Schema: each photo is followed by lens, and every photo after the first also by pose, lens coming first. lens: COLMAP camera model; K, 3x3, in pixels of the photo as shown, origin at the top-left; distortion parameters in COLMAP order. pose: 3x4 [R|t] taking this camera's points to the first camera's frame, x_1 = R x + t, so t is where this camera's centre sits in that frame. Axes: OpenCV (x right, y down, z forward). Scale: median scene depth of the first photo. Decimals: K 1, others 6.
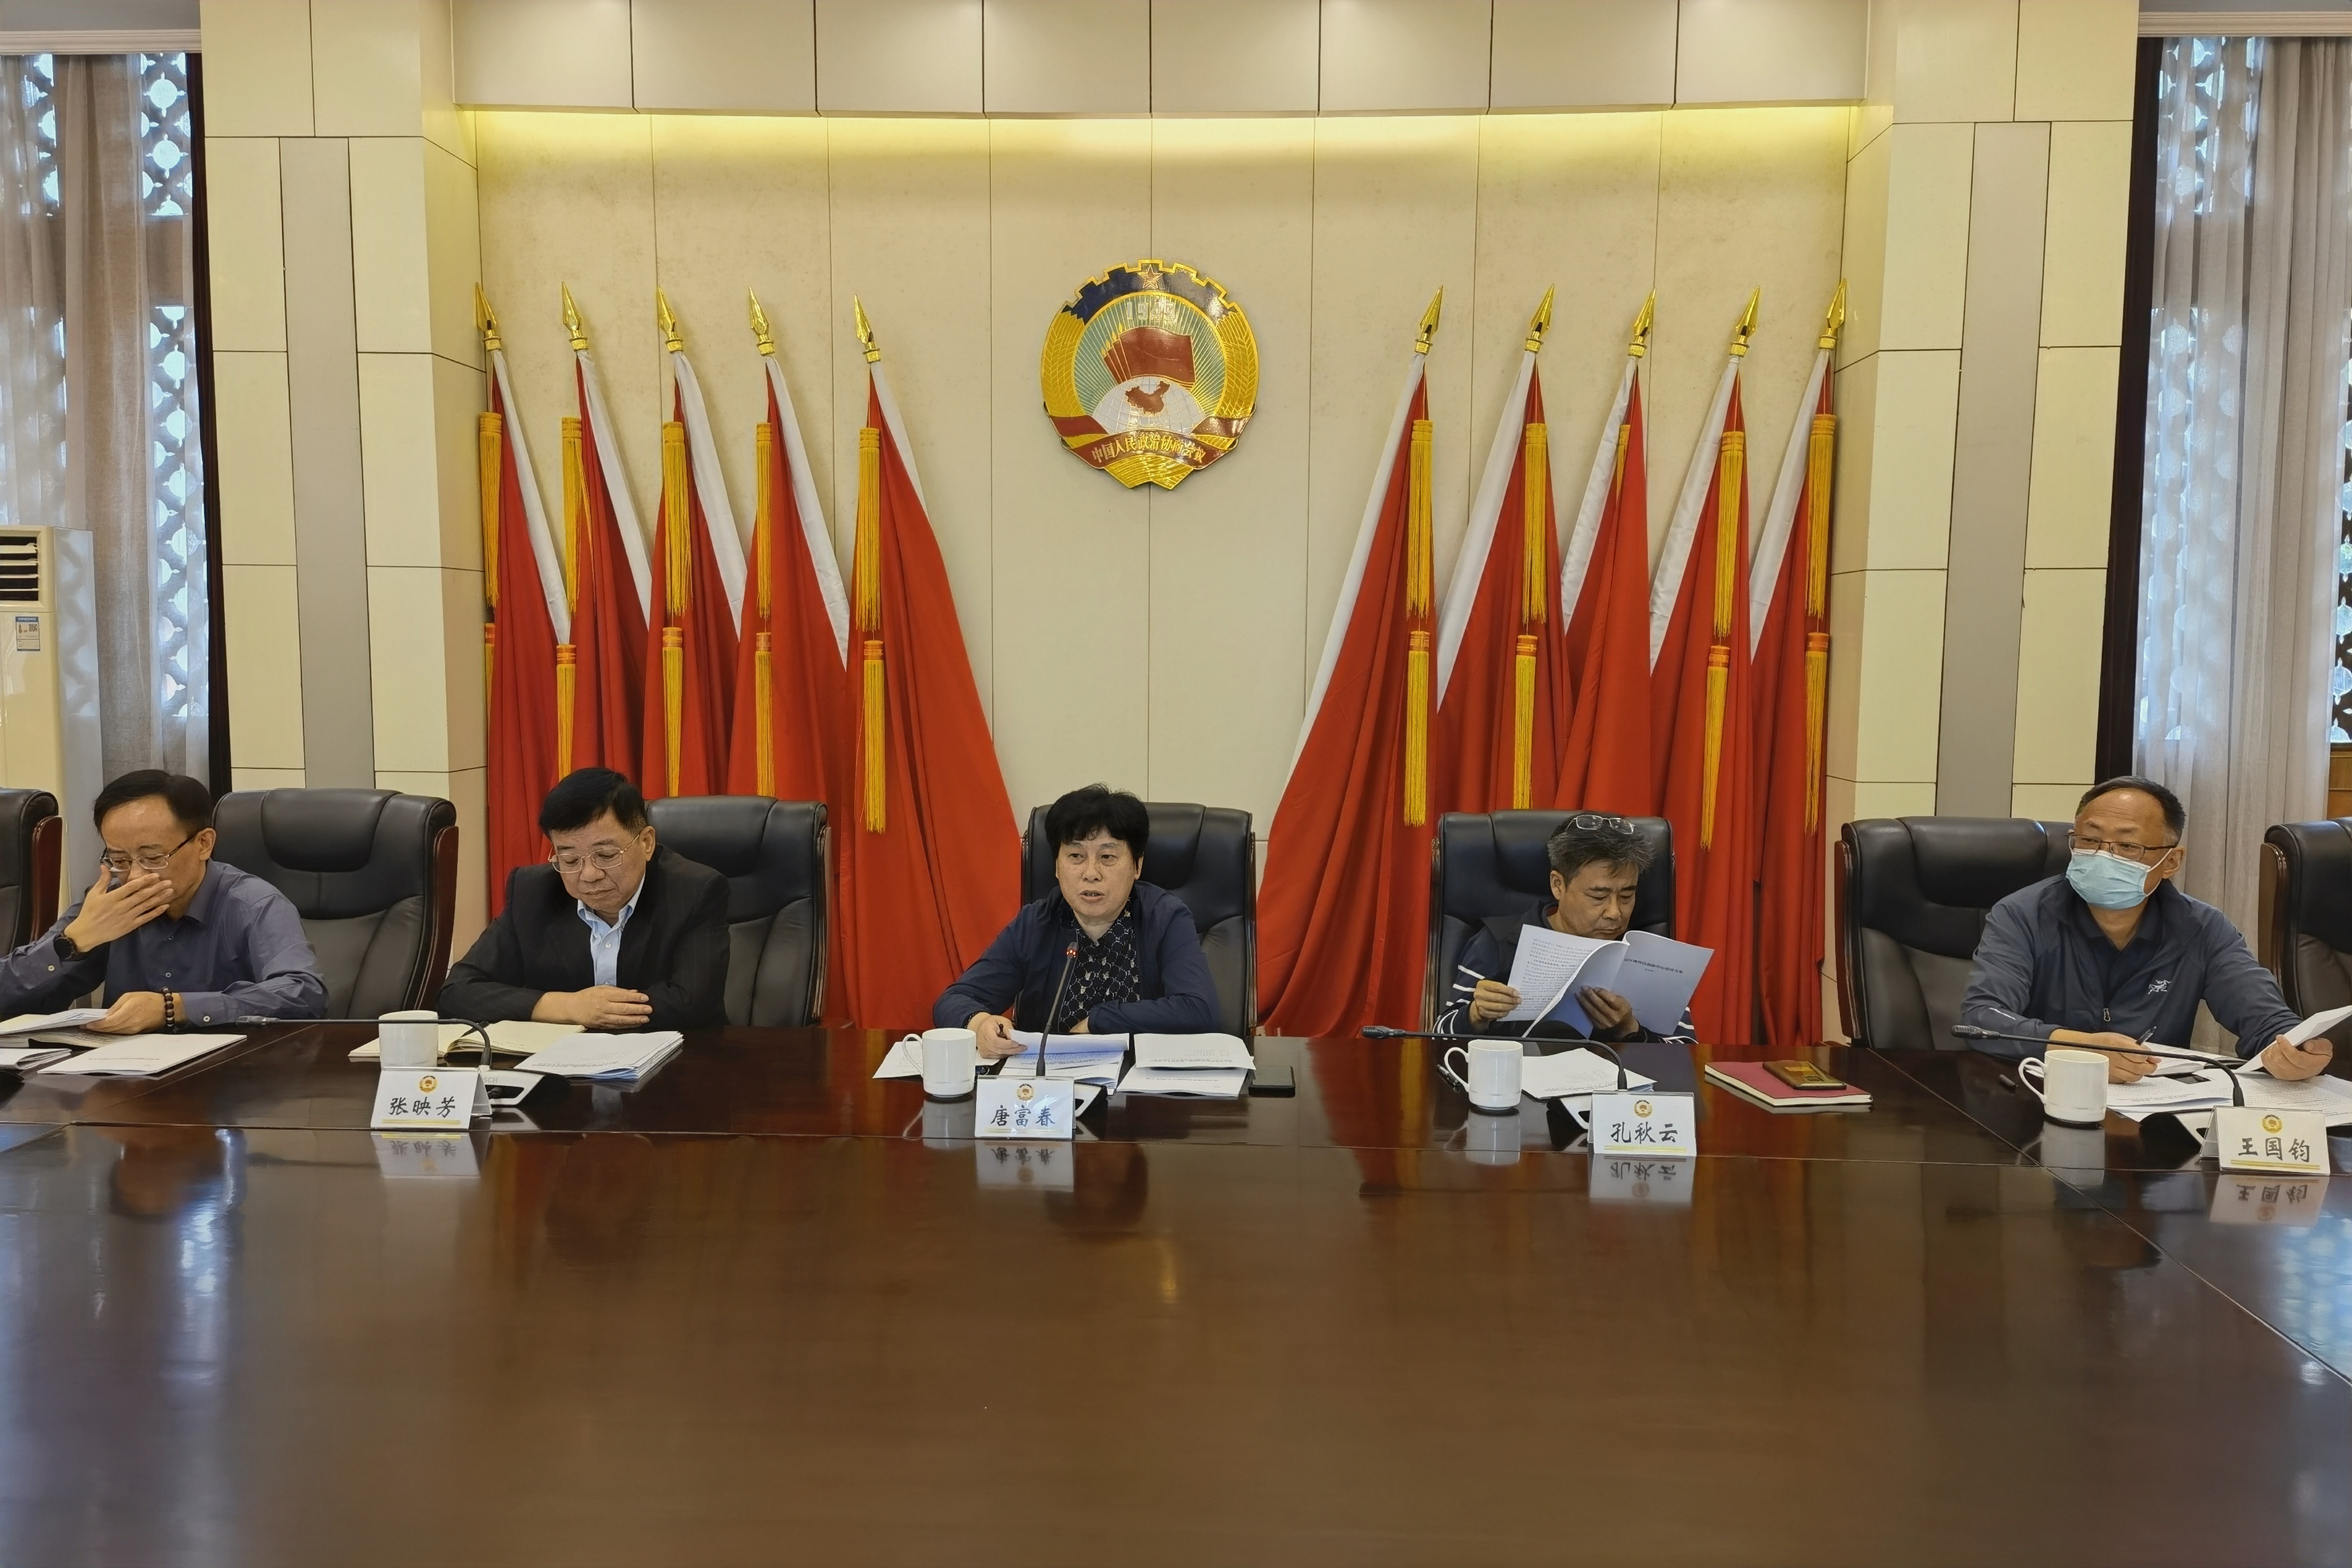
lens RADIAL K [[1980.1, 0, 1176.9], [0, 1980.1, 777.3], [0, 0, 1]] dist [0.021183, 0.004501]
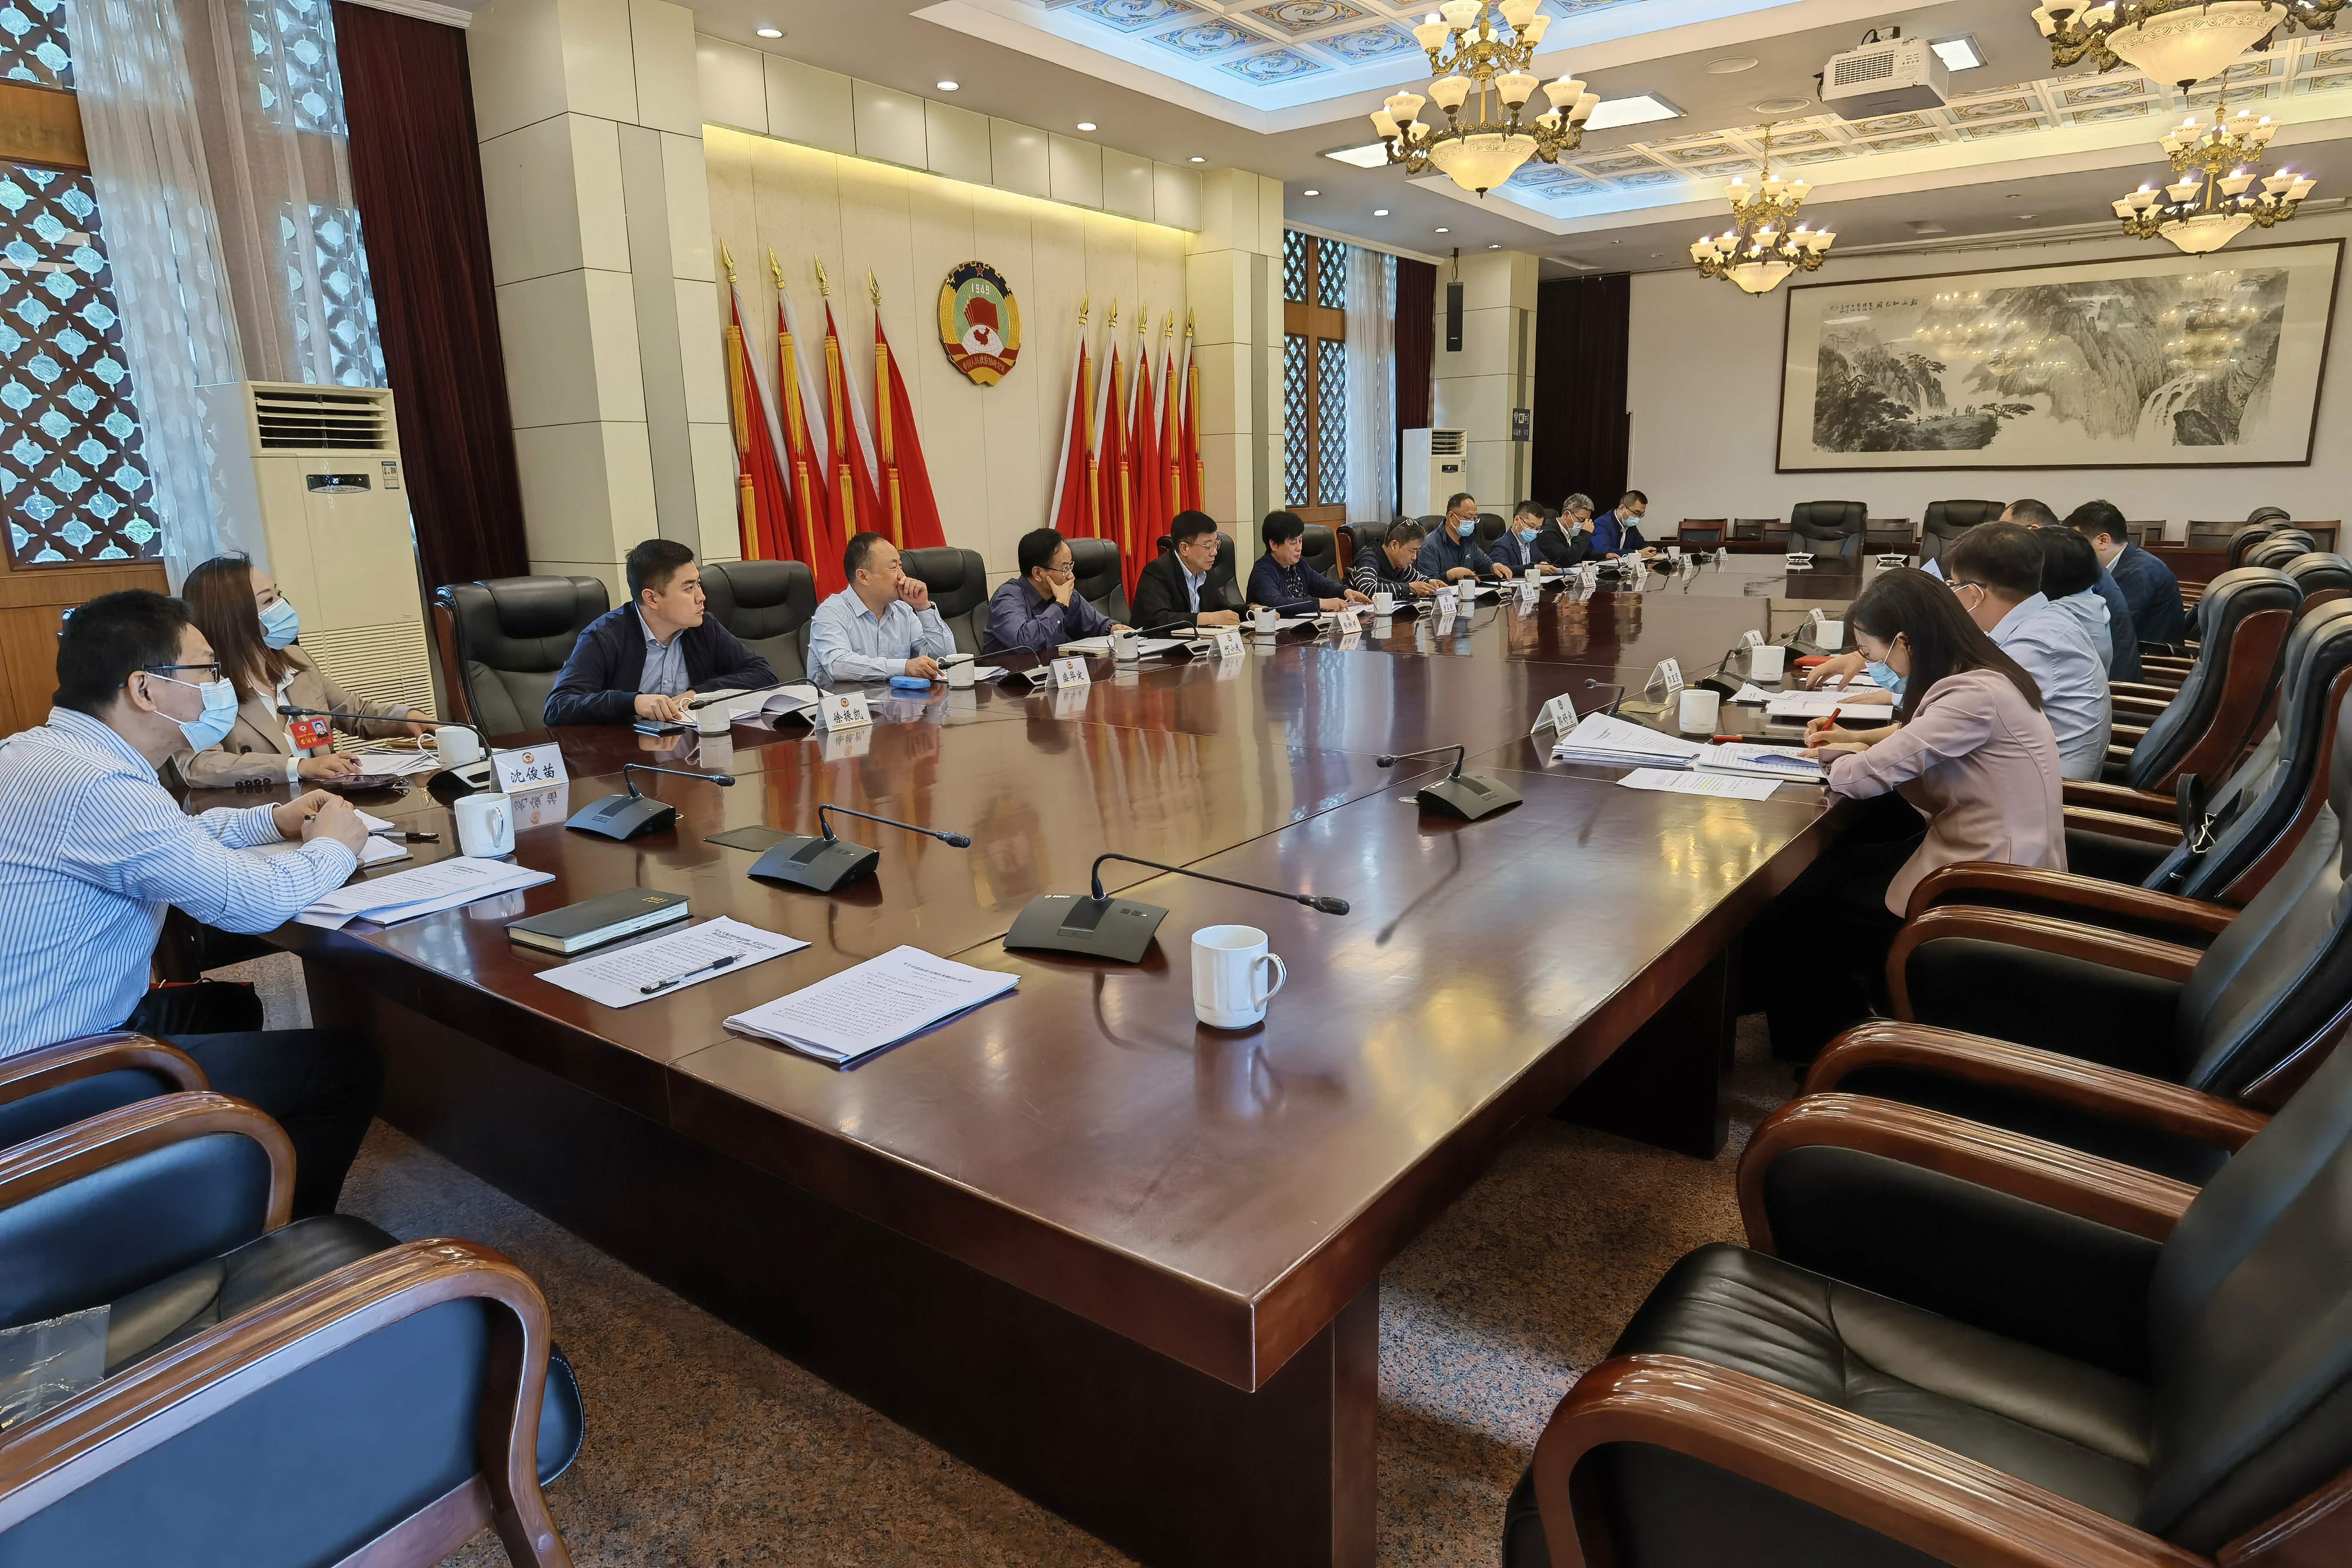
lens RADIAL K [[1344.6, 0, 1173.3], [0, 1344.6, 789.4], [0, 0, 1]] dist [-0.026600, -0.004219]
pose [[0.556509, -0.209917, 0.803886, -1.056171], [0.048621, 0.974126, 0.220713, -0.039497], [-0.829418, -0.083743, 0.552316, 0.084375]]
